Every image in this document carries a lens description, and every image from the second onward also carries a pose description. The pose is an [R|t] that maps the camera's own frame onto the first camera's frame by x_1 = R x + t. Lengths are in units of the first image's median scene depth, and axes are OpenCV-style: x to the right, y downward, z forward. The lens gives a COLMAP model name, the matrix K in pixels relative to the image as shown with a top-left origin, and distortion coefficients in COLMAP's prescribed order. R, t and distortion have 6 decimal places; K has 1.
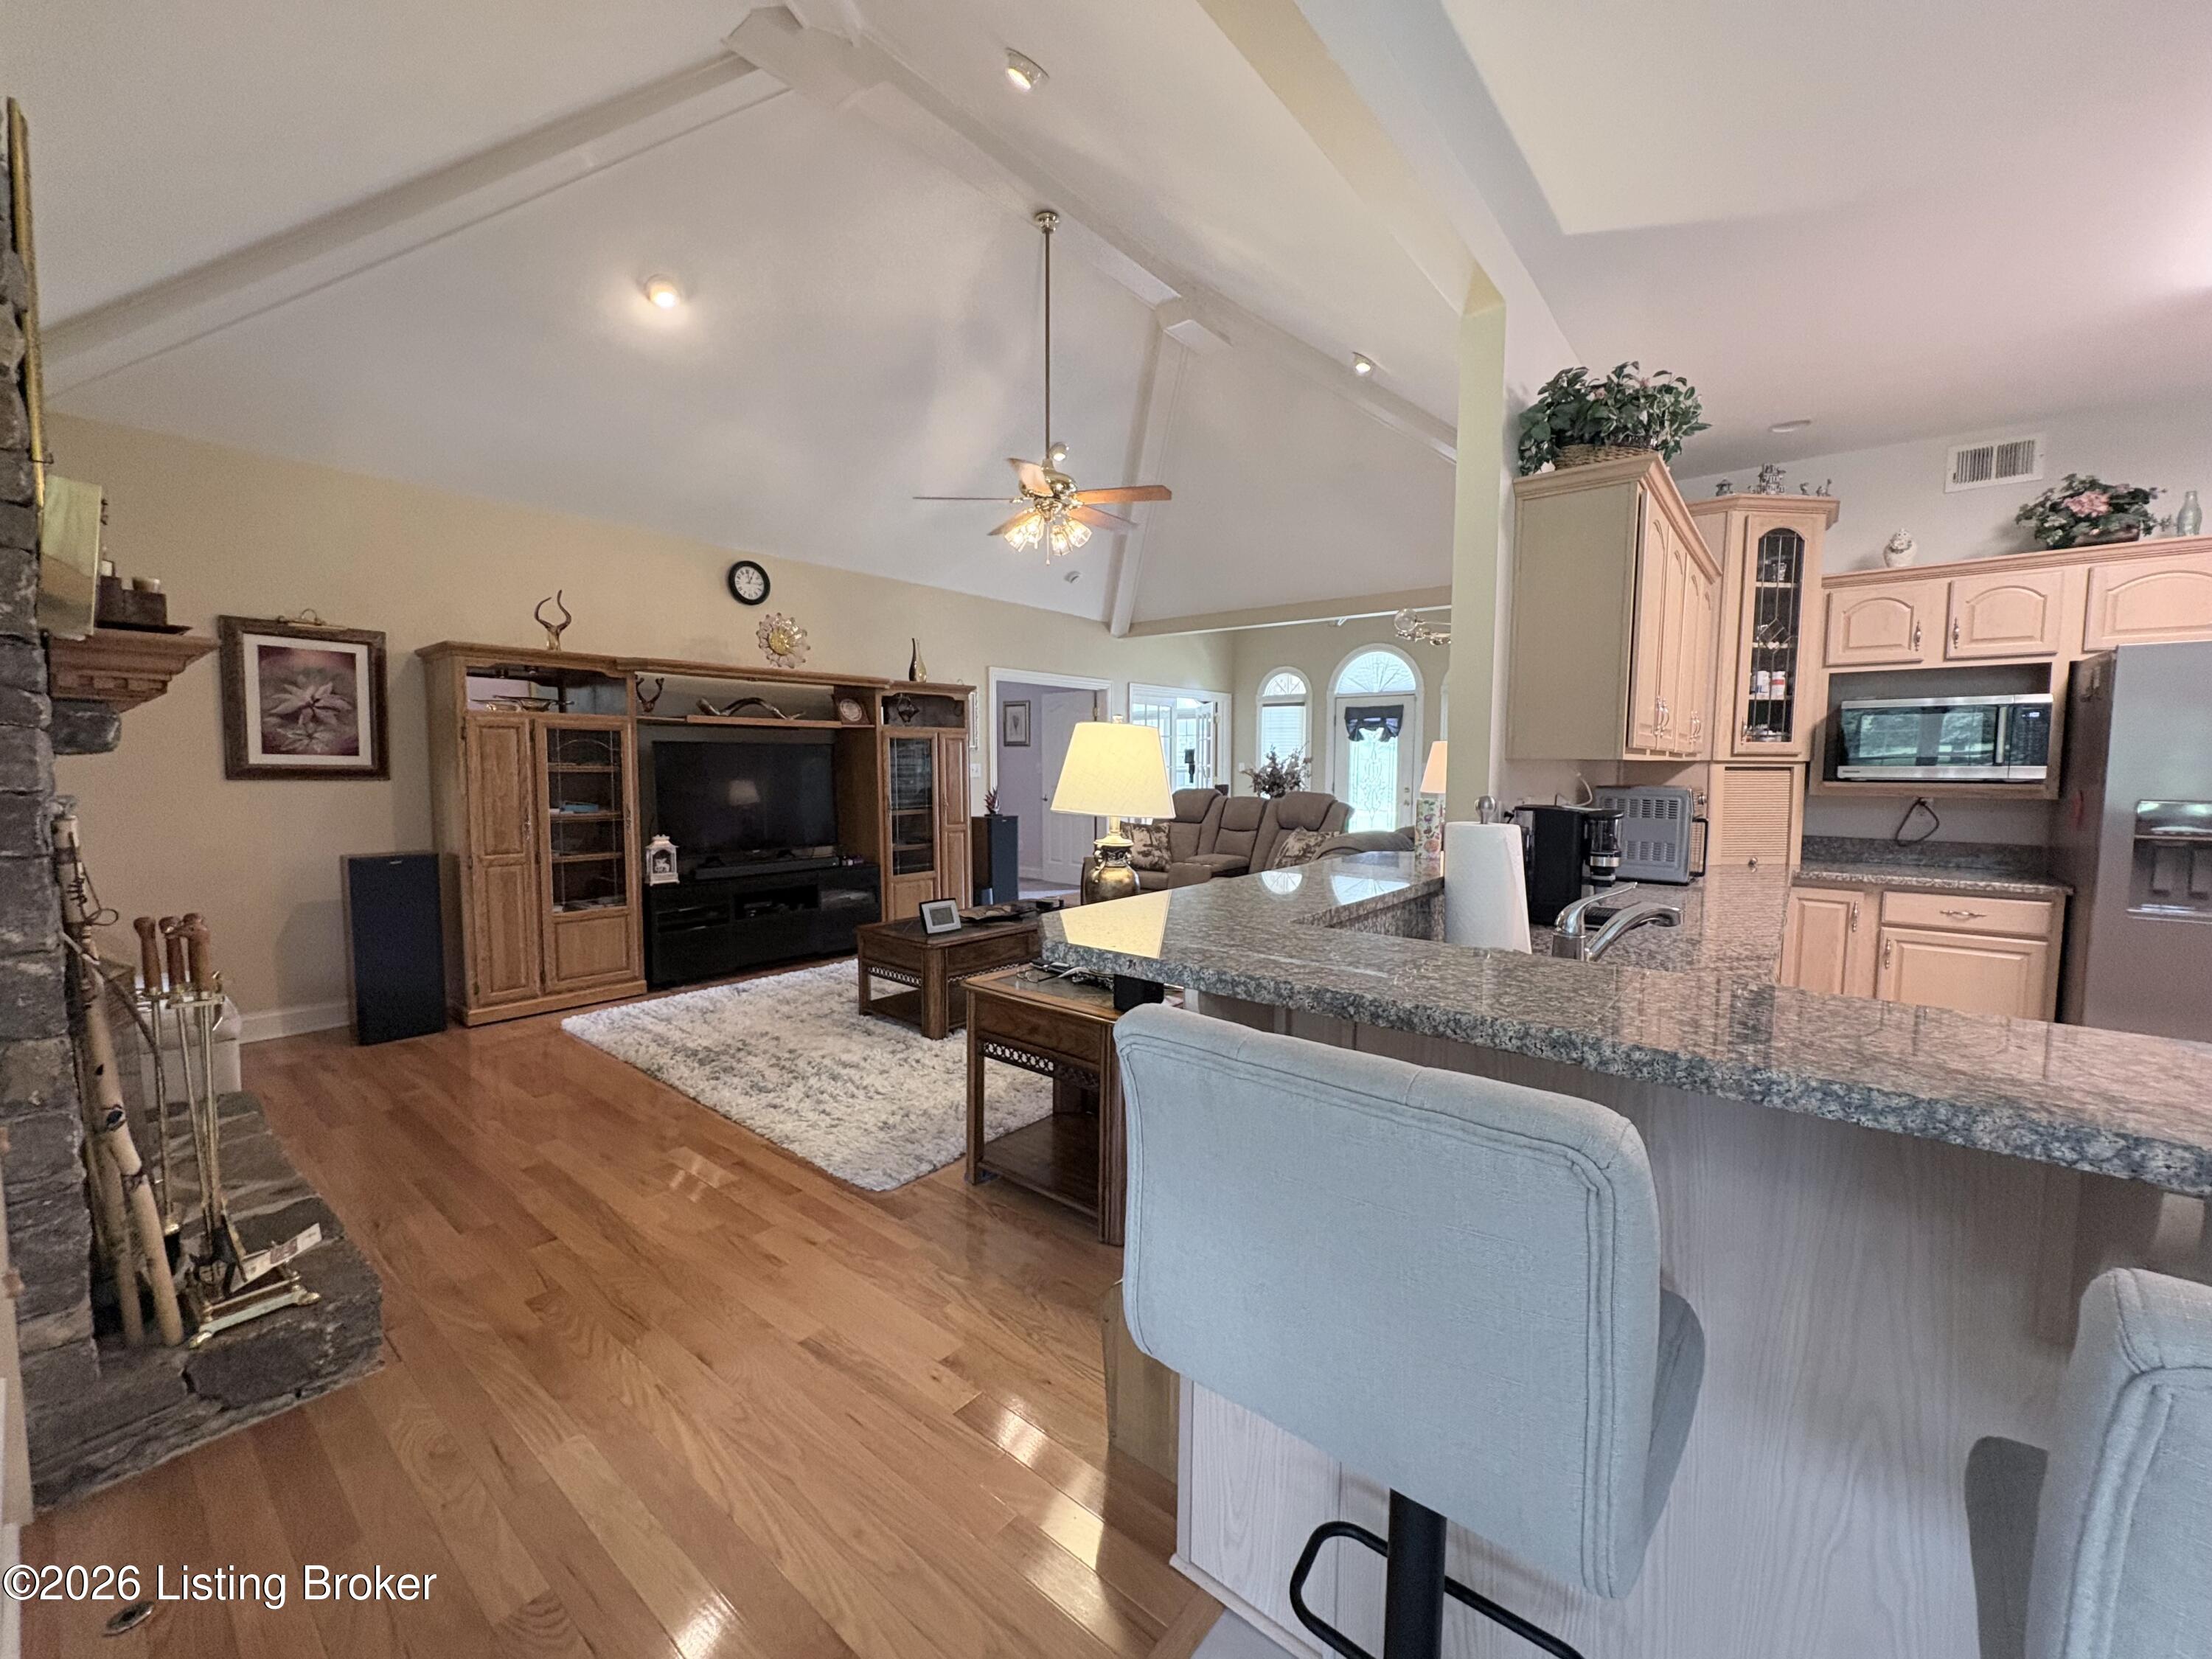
lens RADIAL K [[880.0, 0, 1107.6], [0, 880.0, 827.3], [0, 0, 1]] dist [-0.001057, 0.000269]
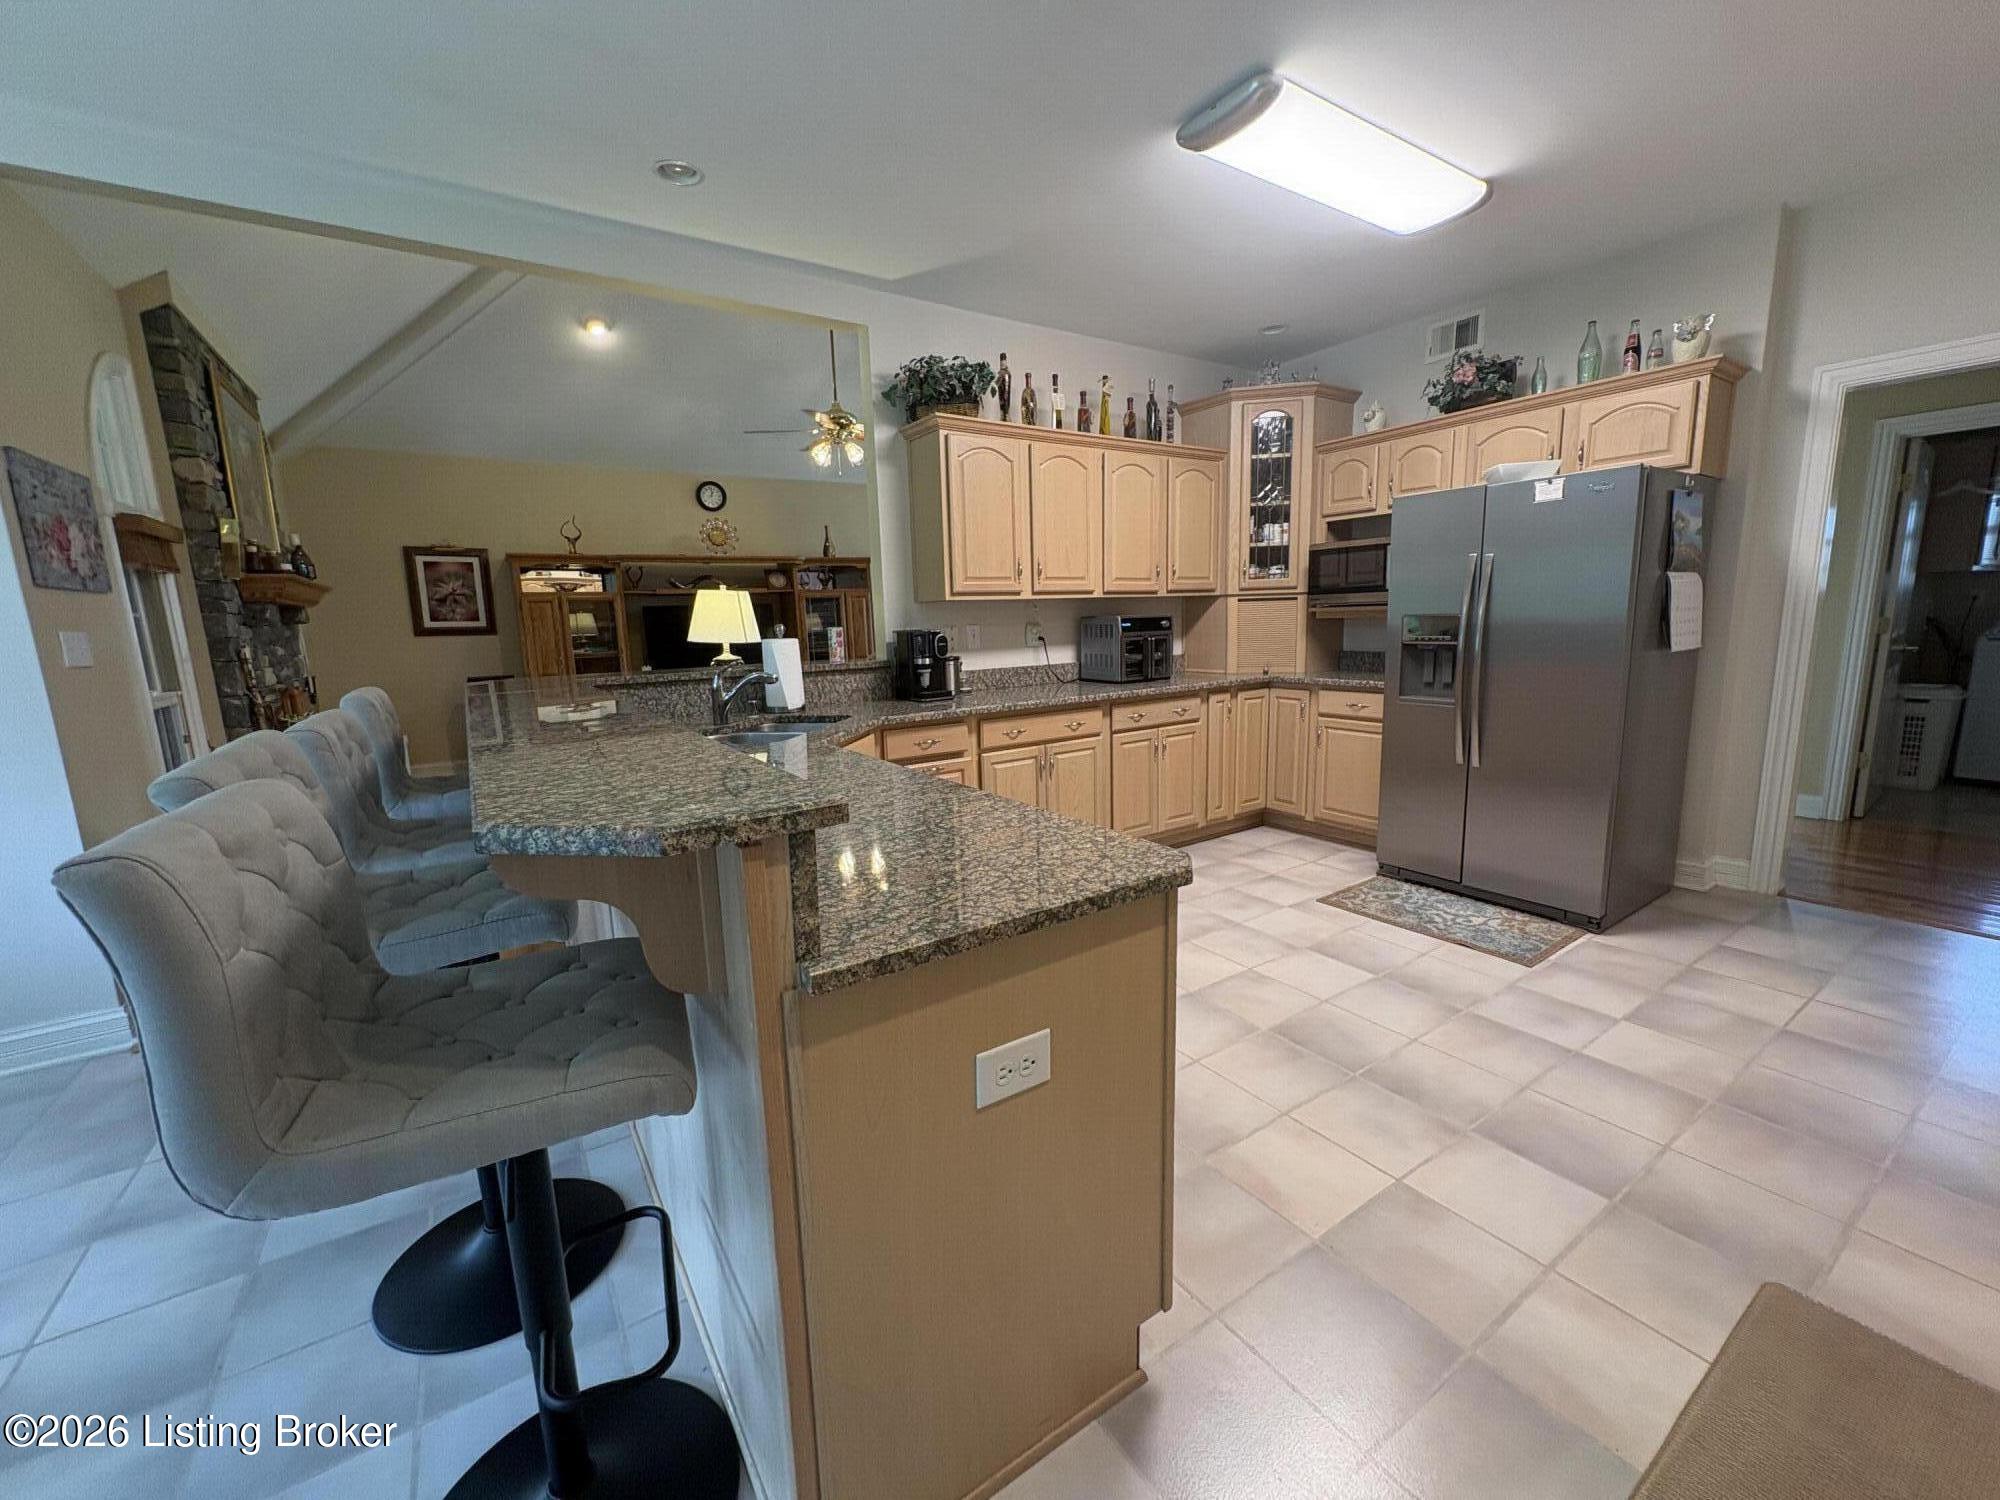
lens RADIAL K [[795.6, 0, 1001.5], [0, 795.6, 747.1], [0, 0, 1]] dist [-0.001057, 0.000269]
pose [[0.955810, 0.016852, -0.293501, 0.731777], [0.011285, 0.995517, 0.093909, 0.038140], [0.293768, -0.093071, 0.951335, -0.275775]]
